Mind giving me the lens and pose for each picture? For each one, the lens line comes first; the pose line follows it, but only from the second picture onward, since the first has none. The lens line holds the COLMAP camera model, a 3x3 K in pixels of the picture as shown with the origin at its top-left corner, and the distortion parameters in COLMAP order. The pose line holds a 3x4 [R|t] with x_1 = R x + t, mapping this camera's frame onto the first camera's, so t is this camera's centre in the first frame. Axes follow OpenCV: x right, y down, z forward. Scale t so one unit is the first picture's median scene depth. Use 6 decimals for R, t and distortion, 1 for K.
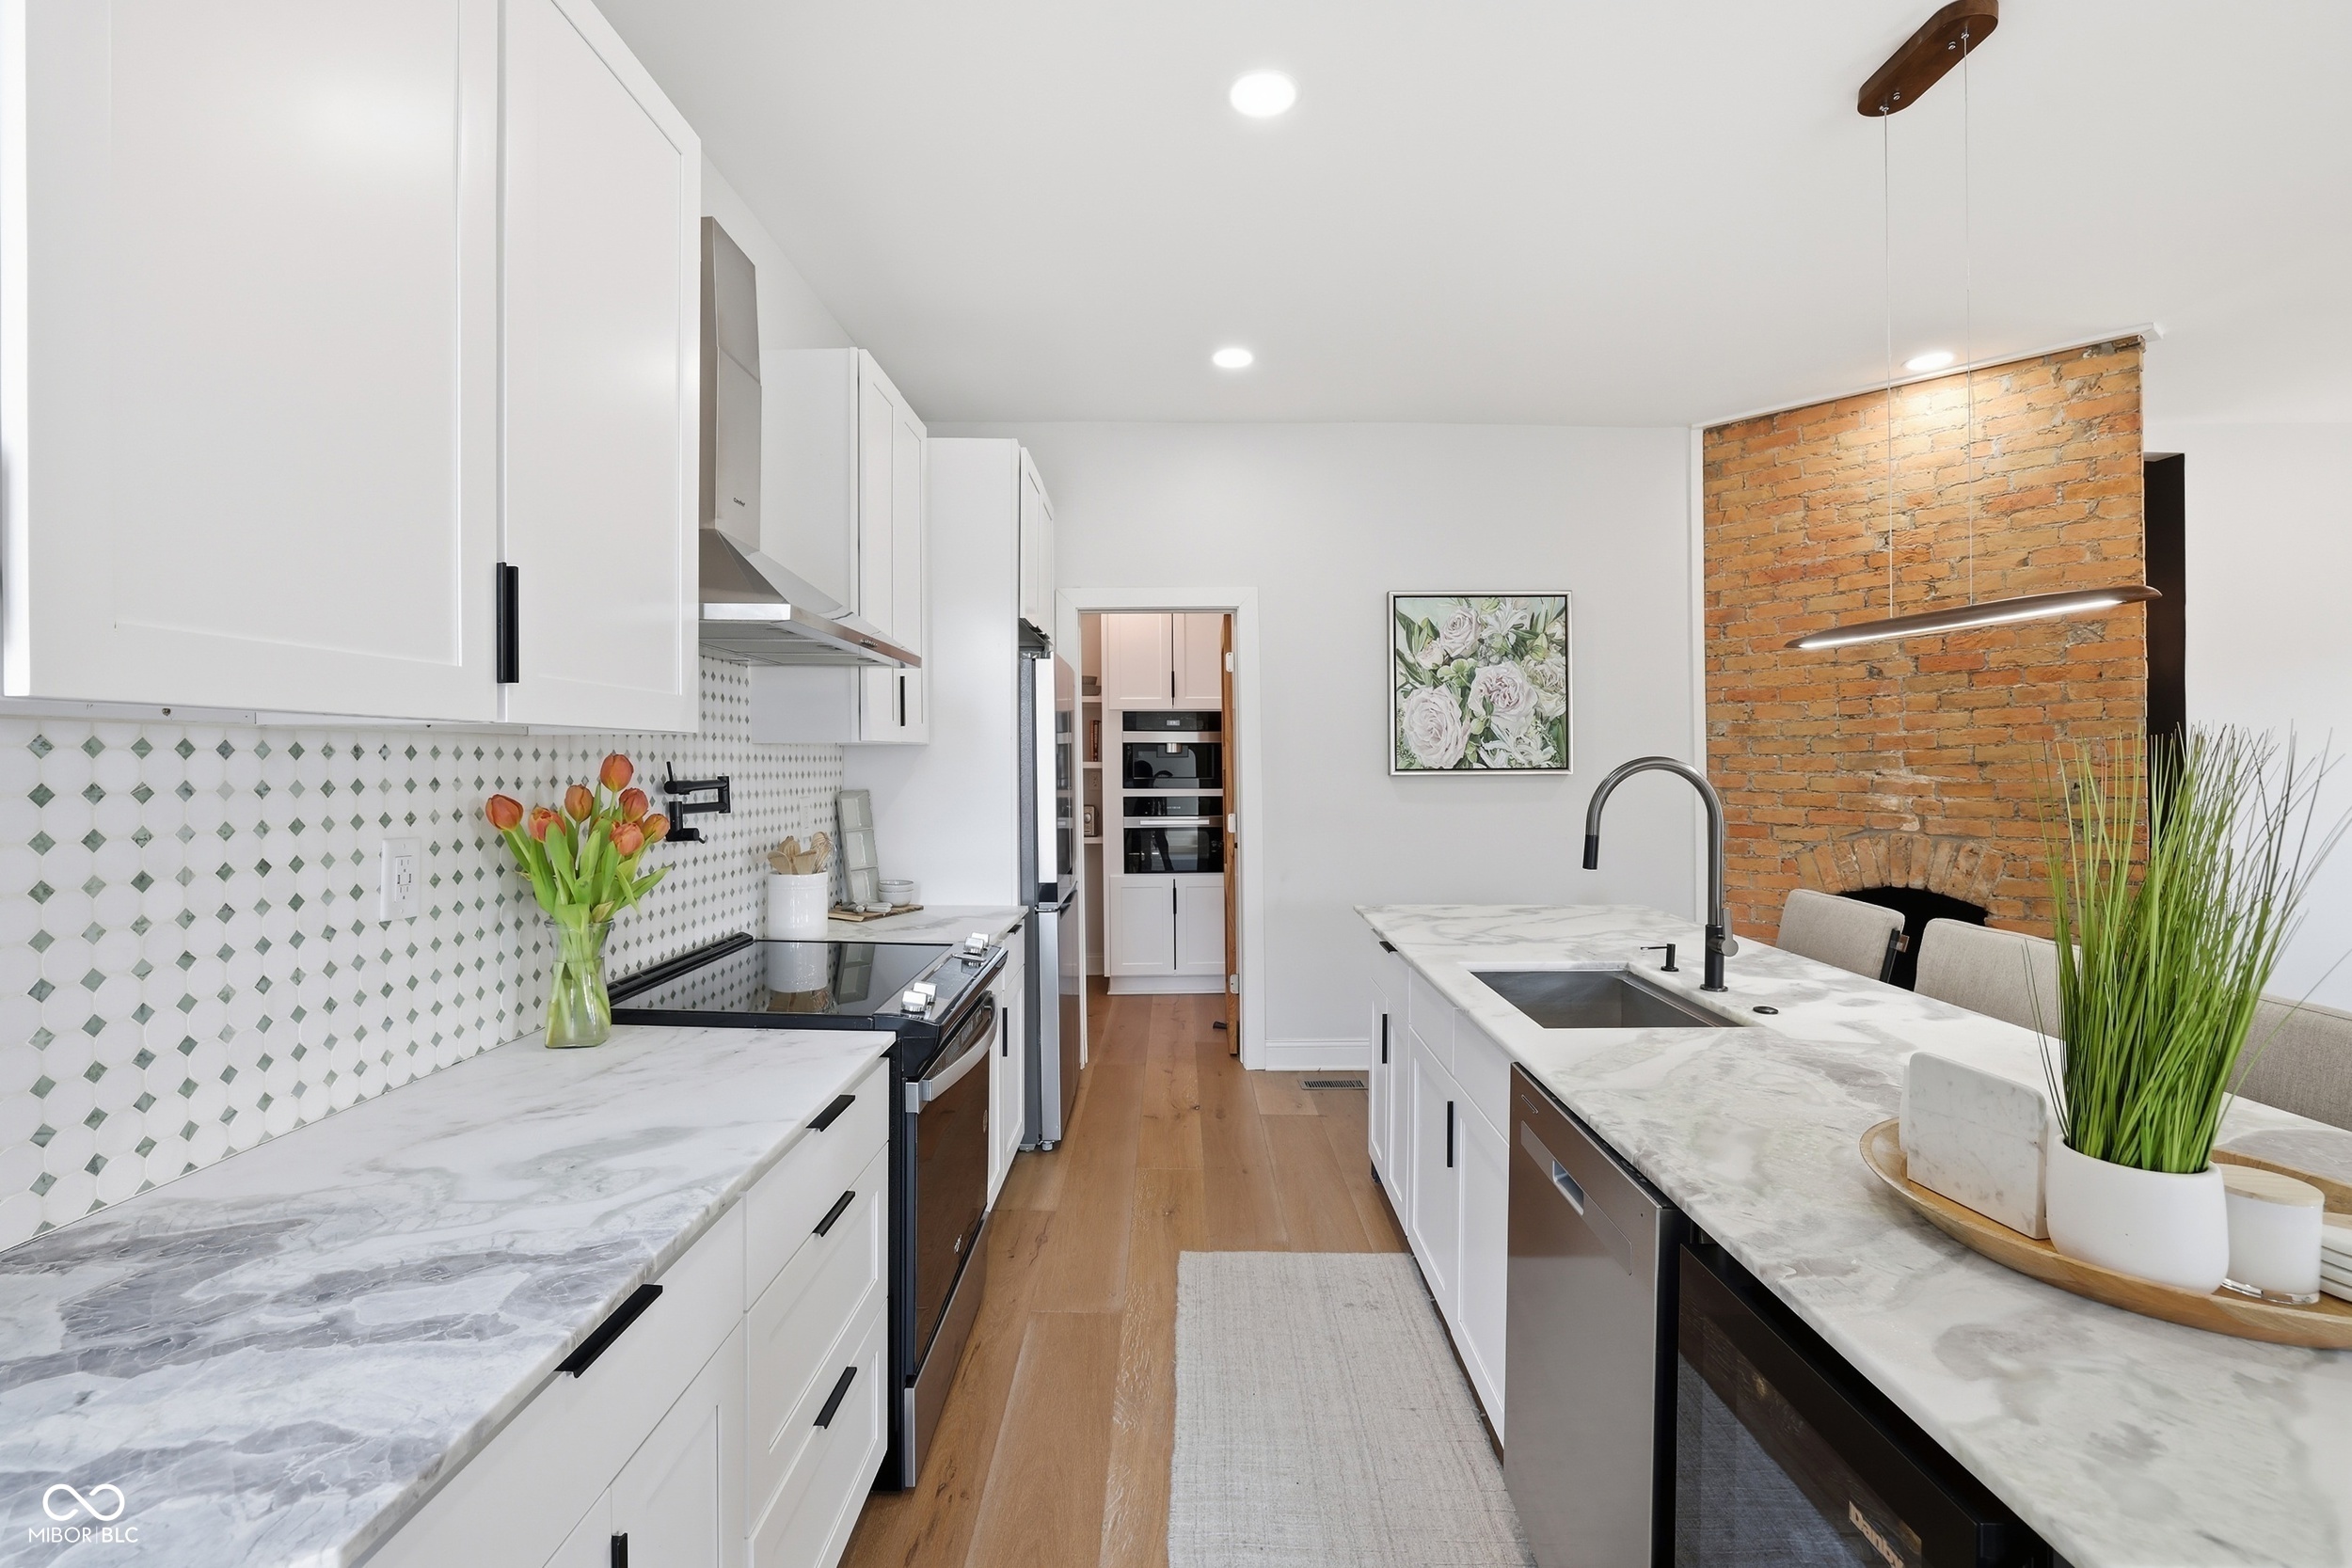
lens RADIAL K [[1017.9, 0, 1163.0], [0, 1017.9, 766.3], [0, 0, 1]] dist [-0.044167, 0.014244]
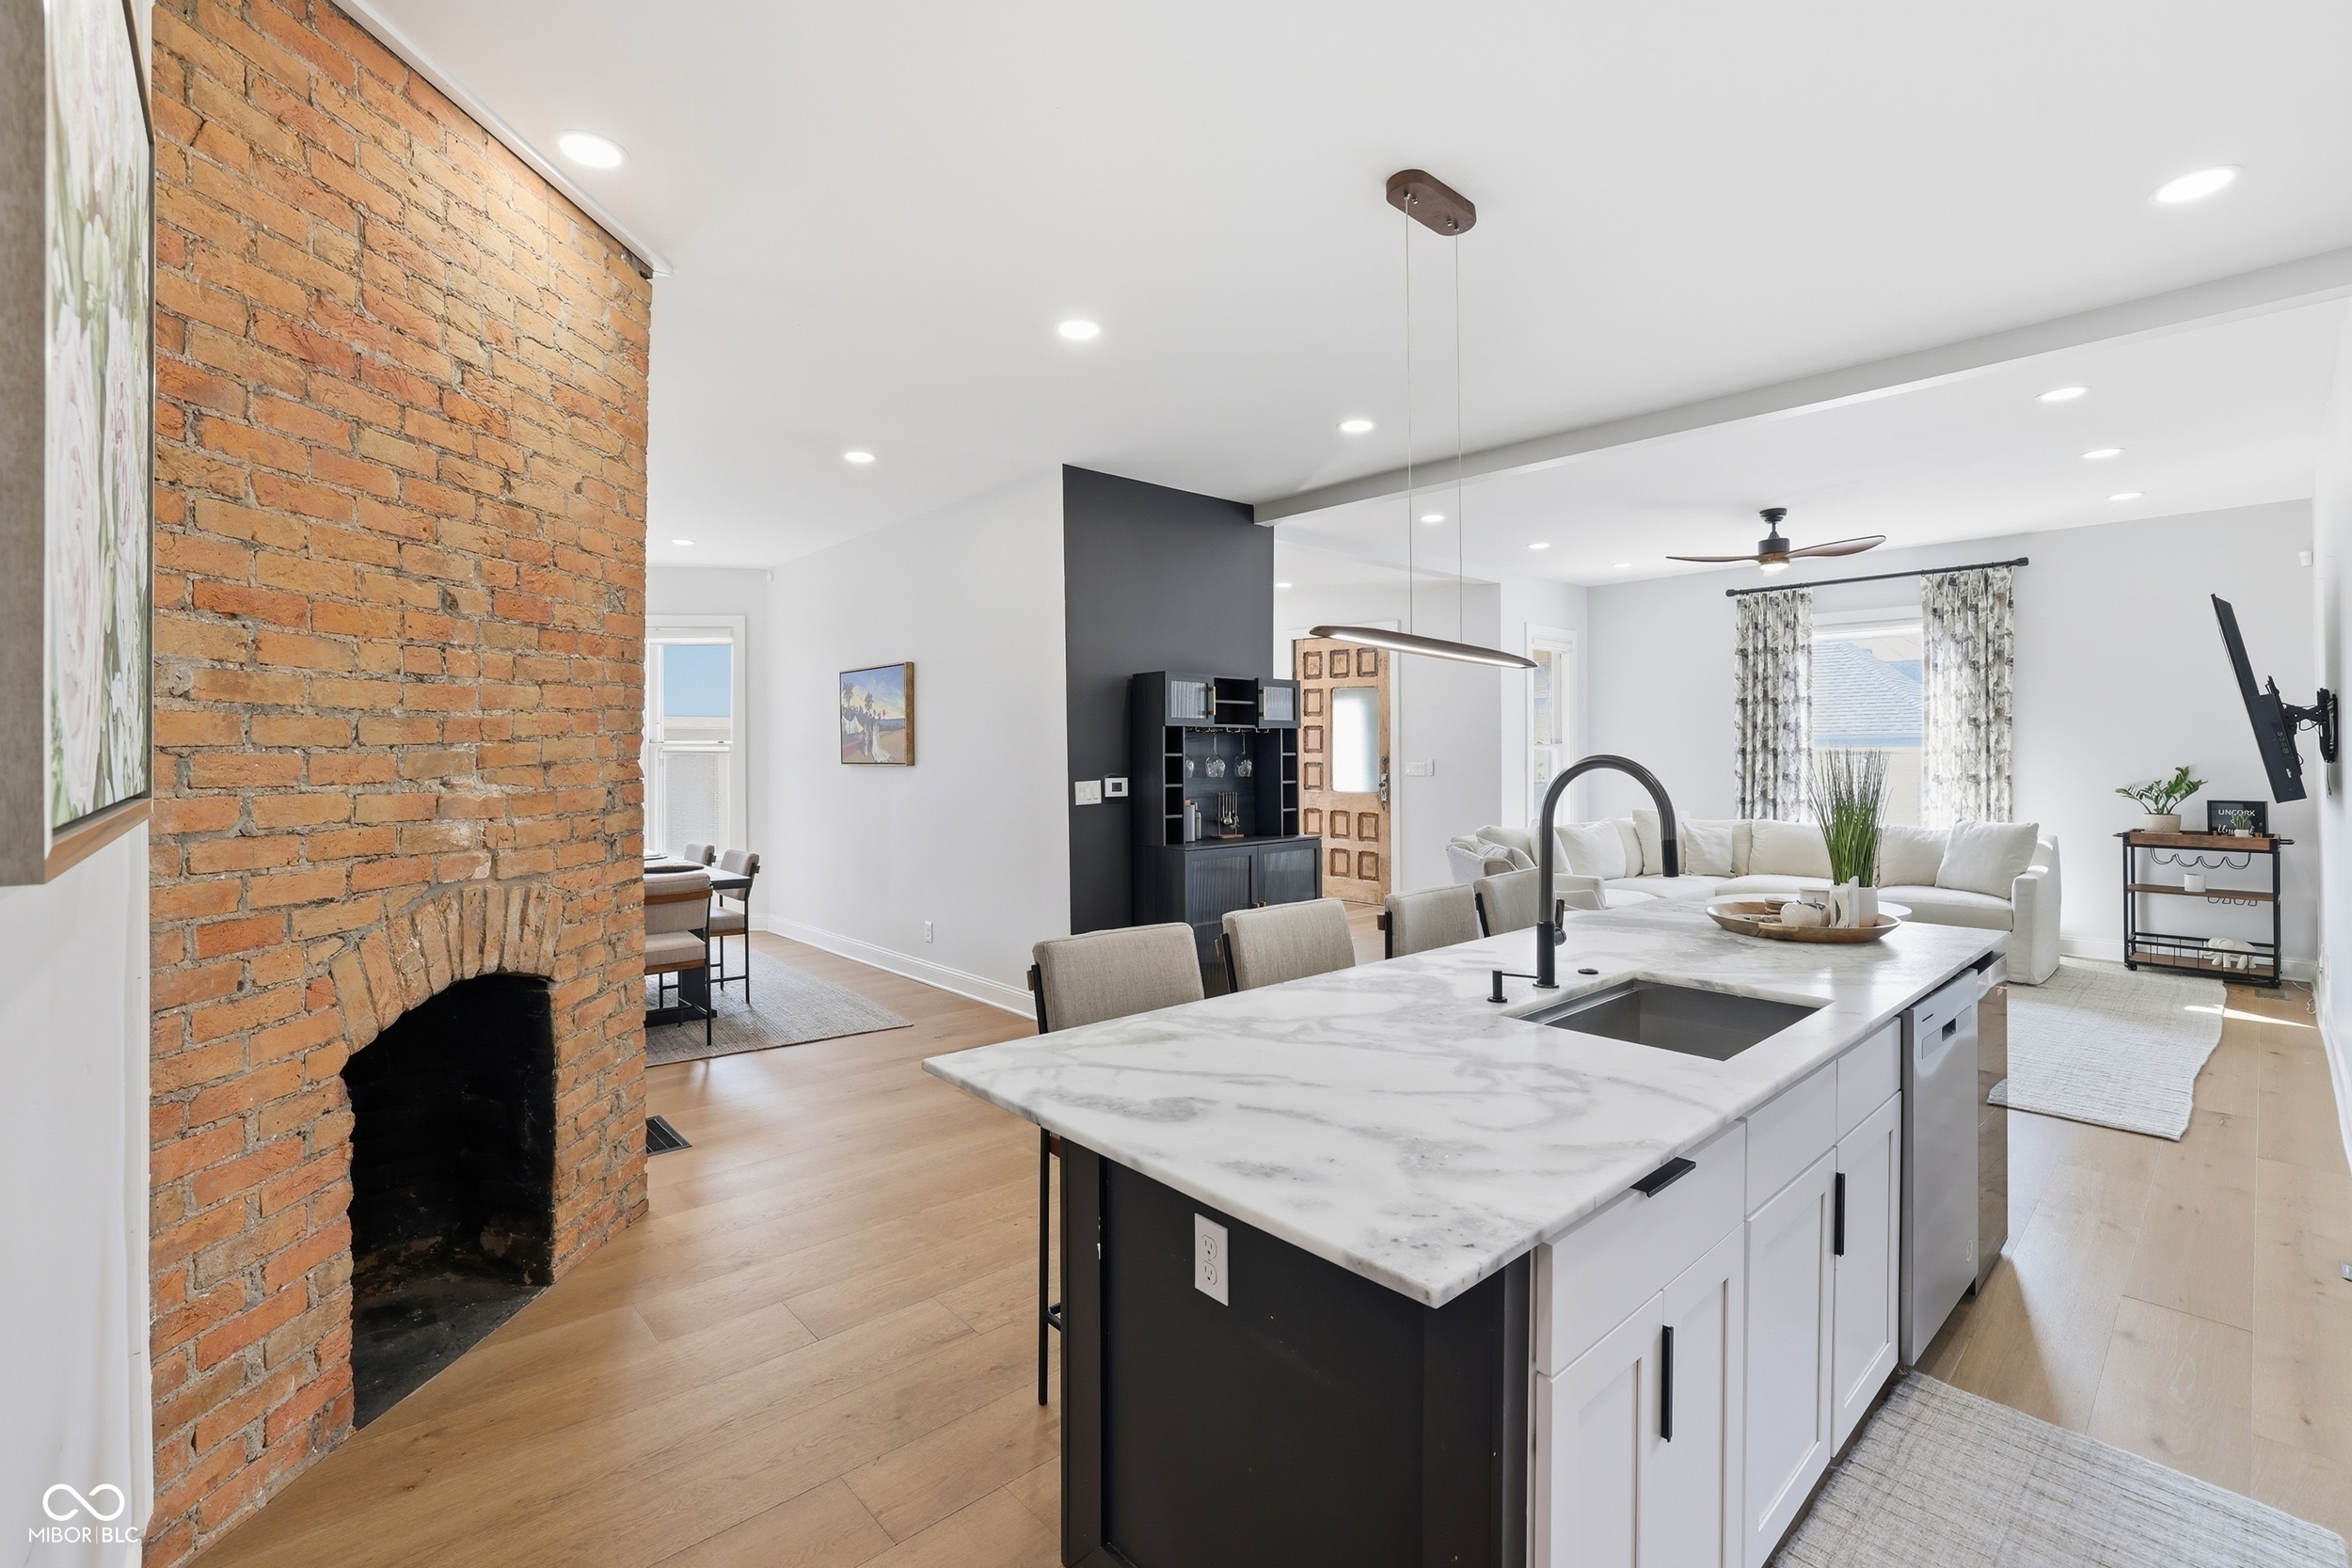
lens RADIAL K [[1040.9, 0, 1165.6], [0, 1040.9, 755.4], [0, 0, 1]] dist [-0.054978, 0.030139]
pose [[-0.690650, 0.001563, 0.723187, 0.023989], [0.005709, 0.999978, 0.003292, -0.008227], [-0.723166, 0.006402, -0.690644, 1.080882]]
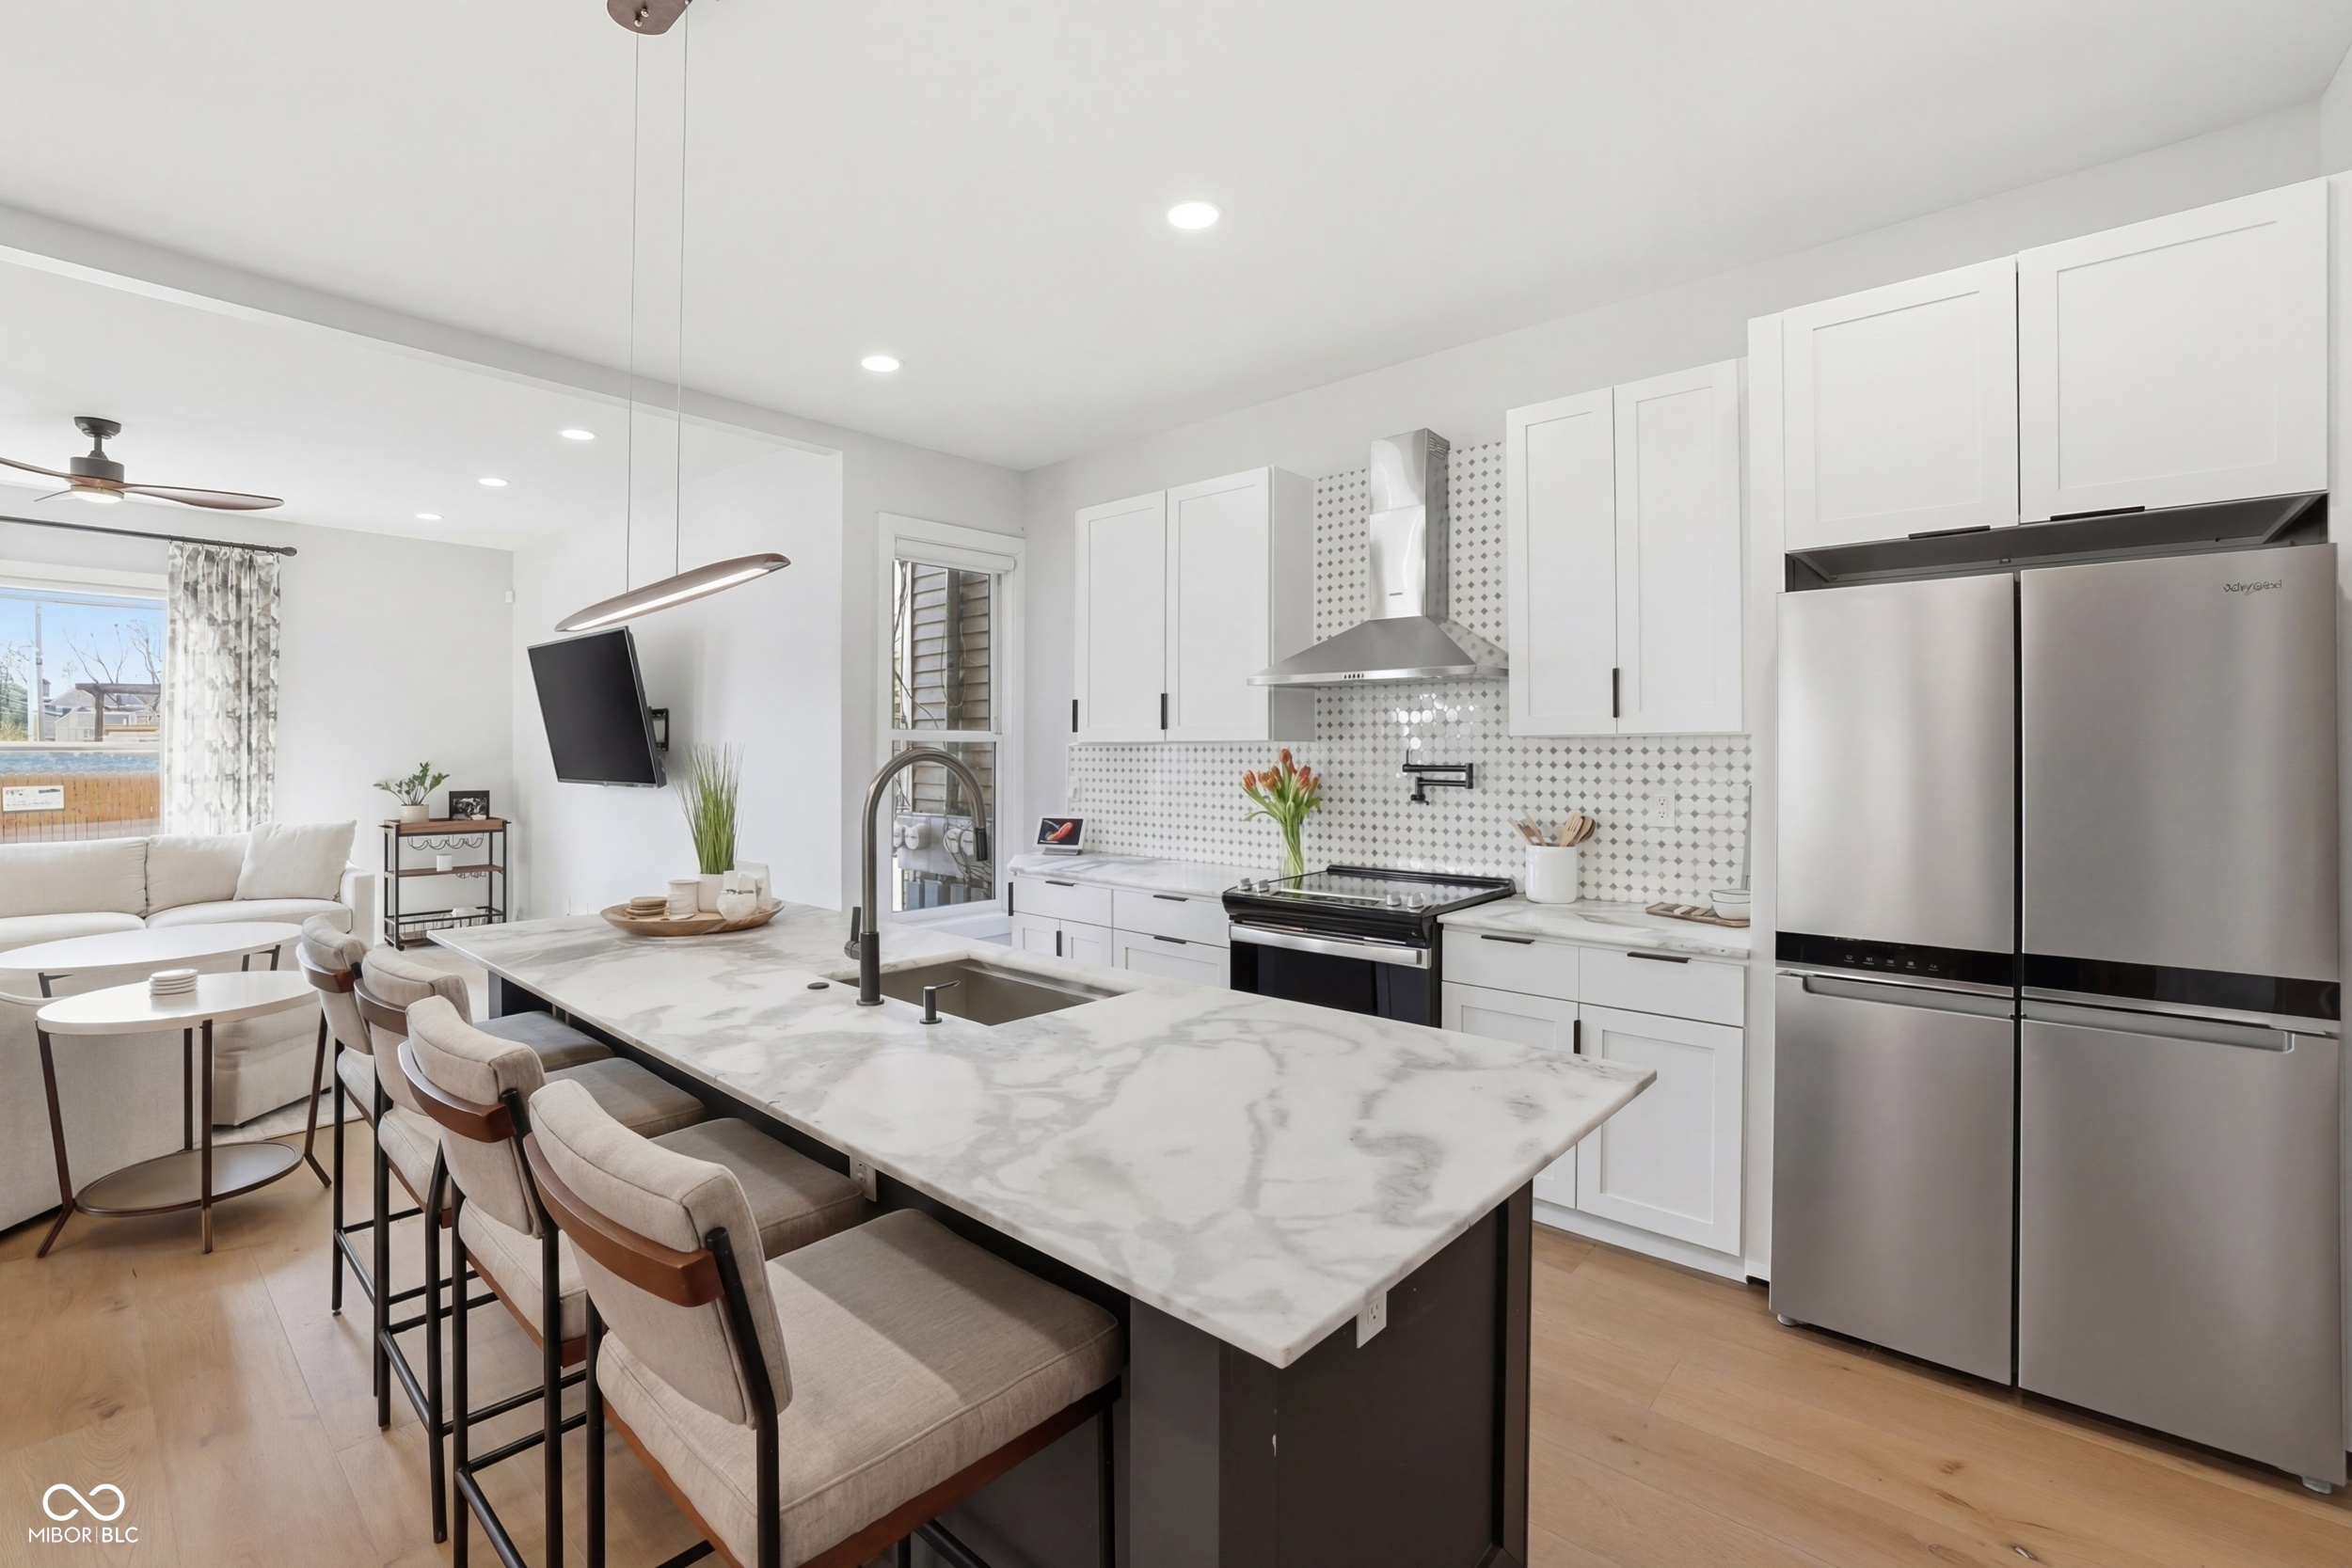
lens RADIAL K [[1015.1, 0, 1160.1], [0, 1015.1, 753.1], [0, 0, 1]] dist [-0.047208, 0.017978]
pose [[-0.646605, -0.000902, -0.762824, 0.574576], [-0.004723, 0.999985, 0.002822, -0.004225], [0.762810, 0.005428, -0.646600, 0.971799]]
